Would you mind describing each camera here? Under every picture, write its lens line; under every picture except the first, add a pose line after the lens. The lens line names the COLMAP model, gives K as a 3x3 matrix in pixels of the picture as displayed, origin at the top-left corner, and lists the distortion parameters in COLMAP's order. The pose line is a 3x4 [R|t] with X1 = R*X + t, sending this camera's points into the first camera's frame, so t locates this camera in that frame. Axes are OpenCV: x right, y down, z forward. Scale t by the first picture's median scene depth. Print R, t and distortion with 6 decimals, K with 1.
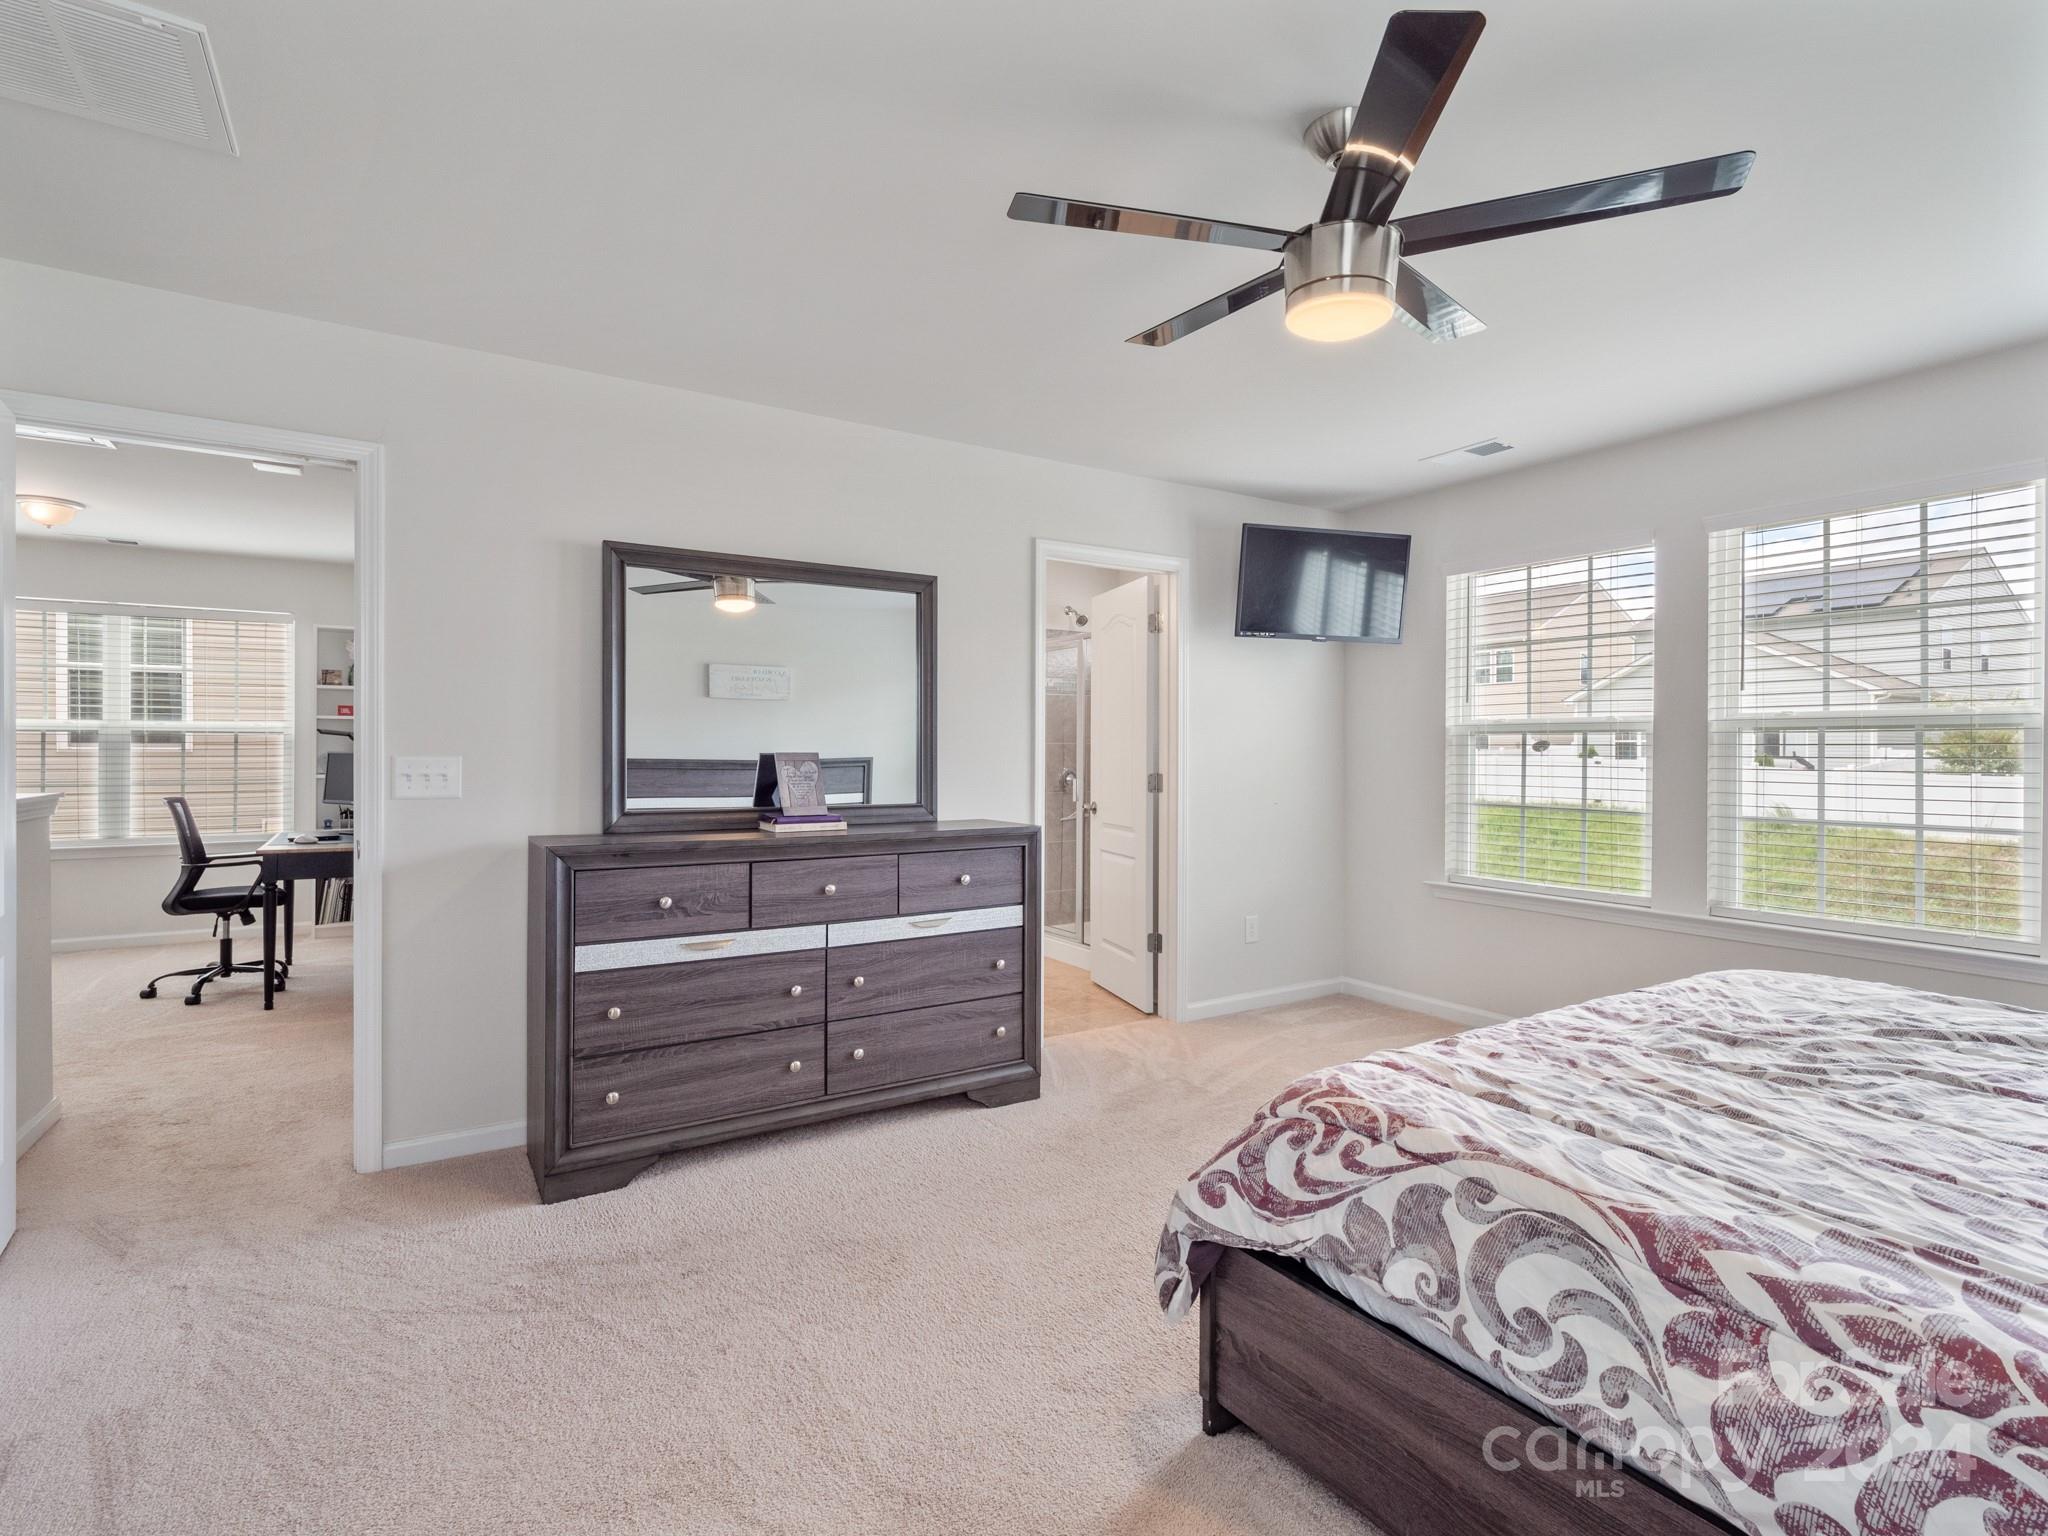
lens RADIAL K [[943.8, 0, 1030.4], [0, 943.8, 752.0], [0, 0, 1]] dist [0.000440, 0.000121]
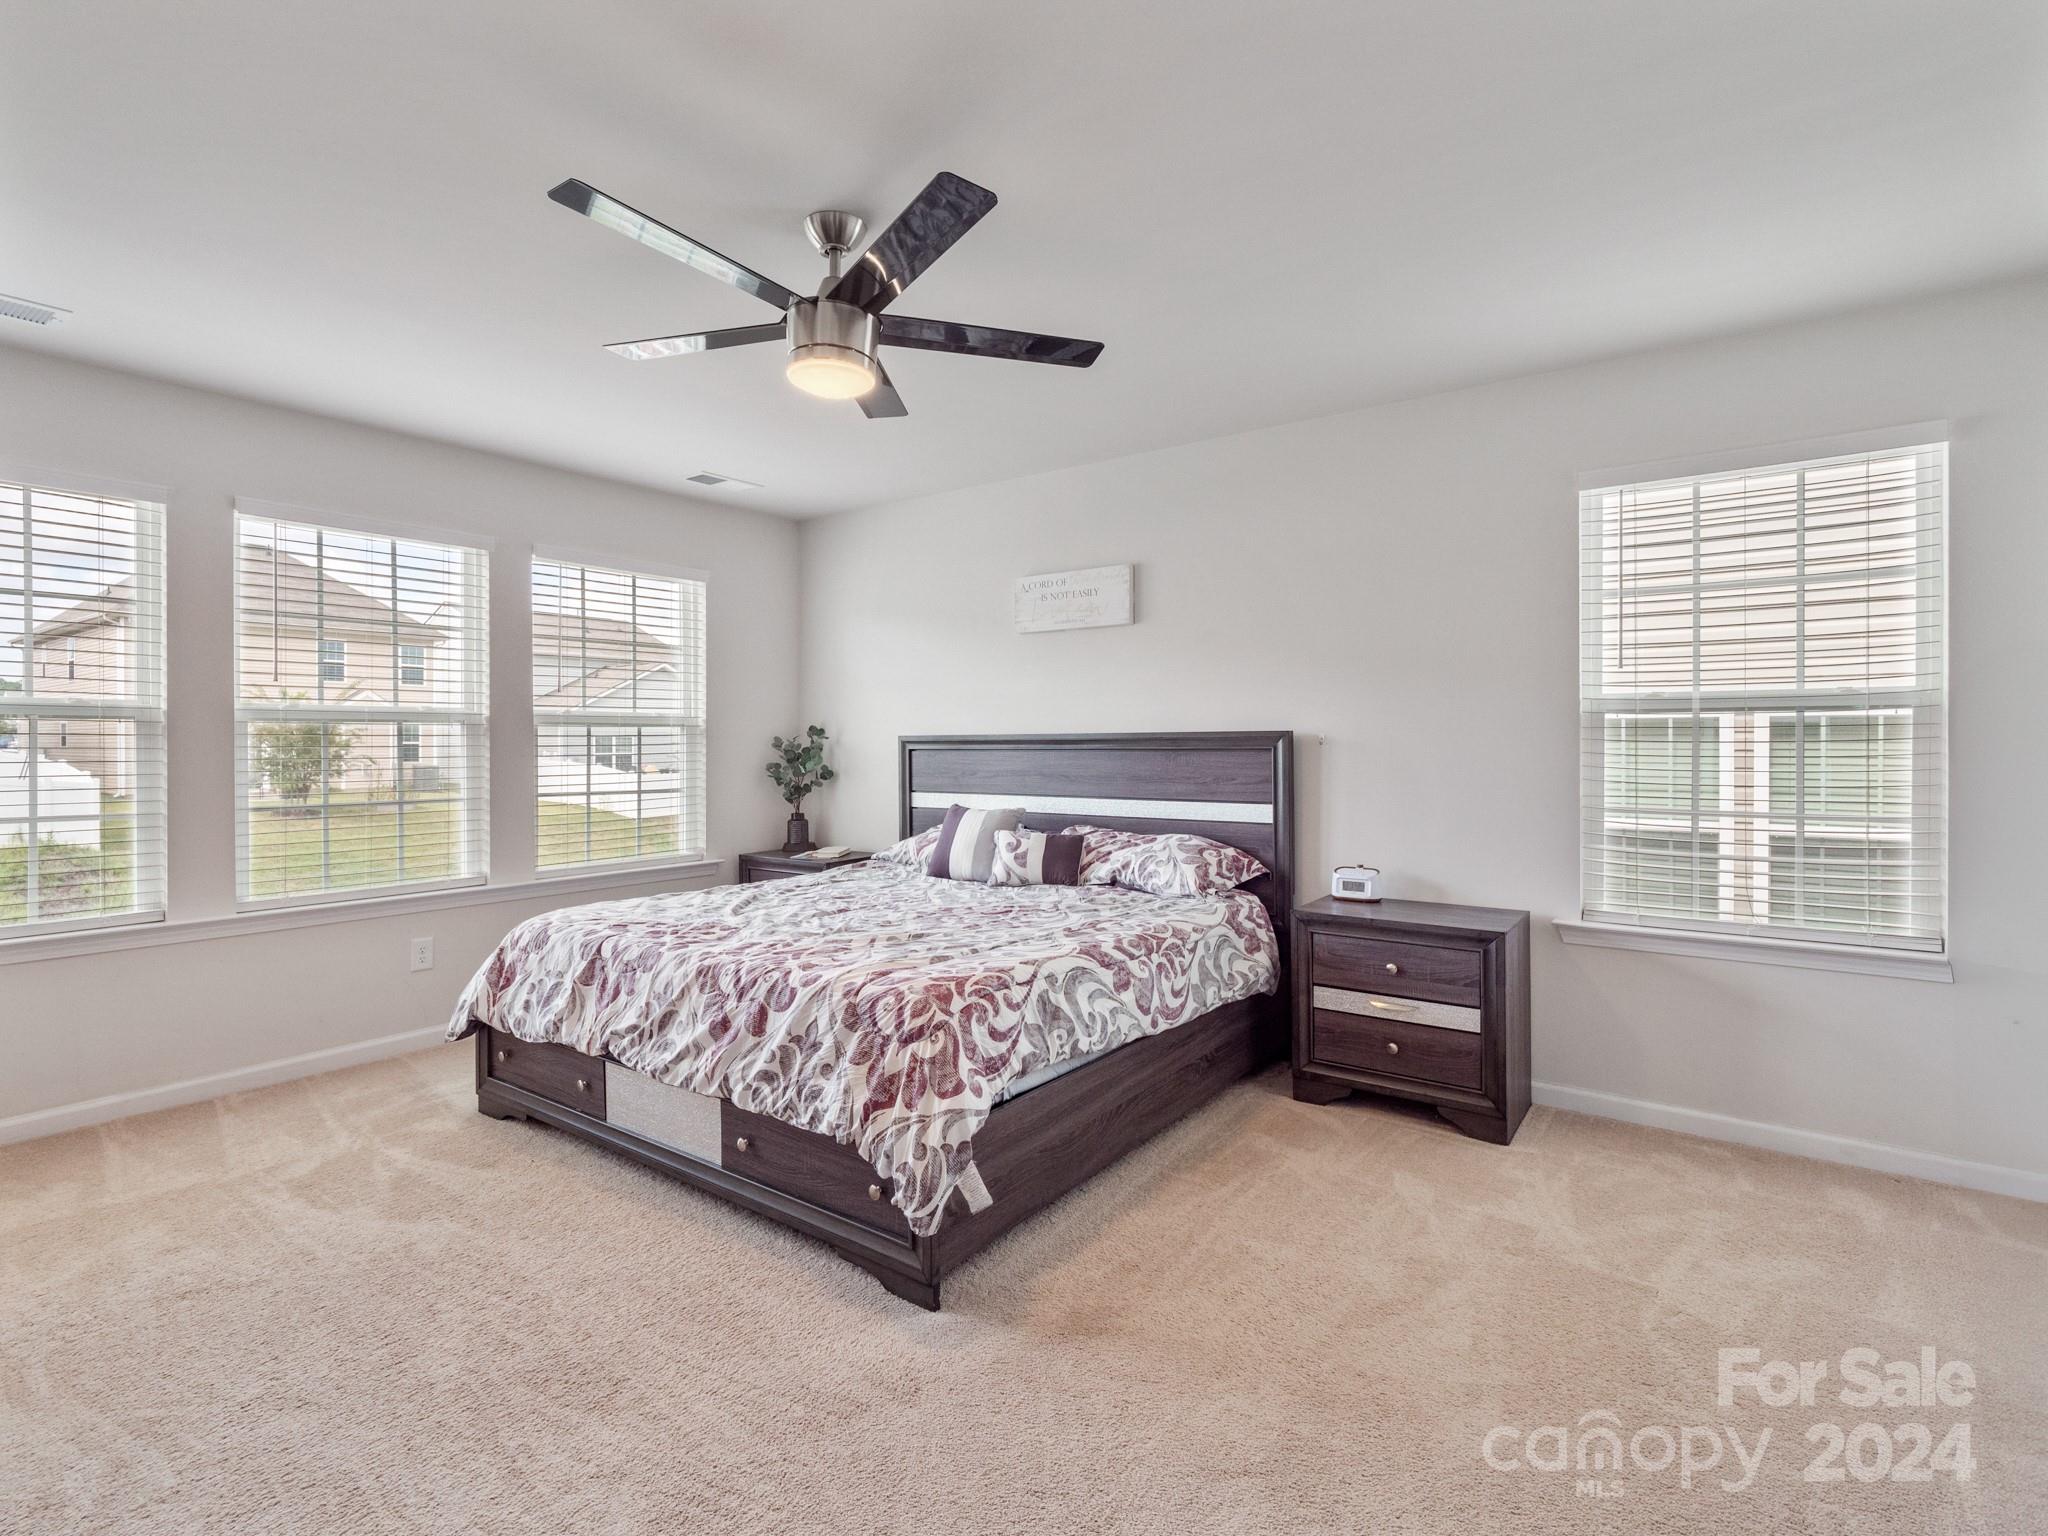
lens RADIAL K [[1003.2, 0, 1009.6], [0, 1003.2, 754.7], [0, 0, 1]] dist [0.001165, 0.000321]
pose [[-0.324588, -0.012178, 0.945777, -1.243875], [0.006589, 0.999864, 0.015136, 0.001433], [-0.945832, 0.011144, -0.324464, 1.595381]]
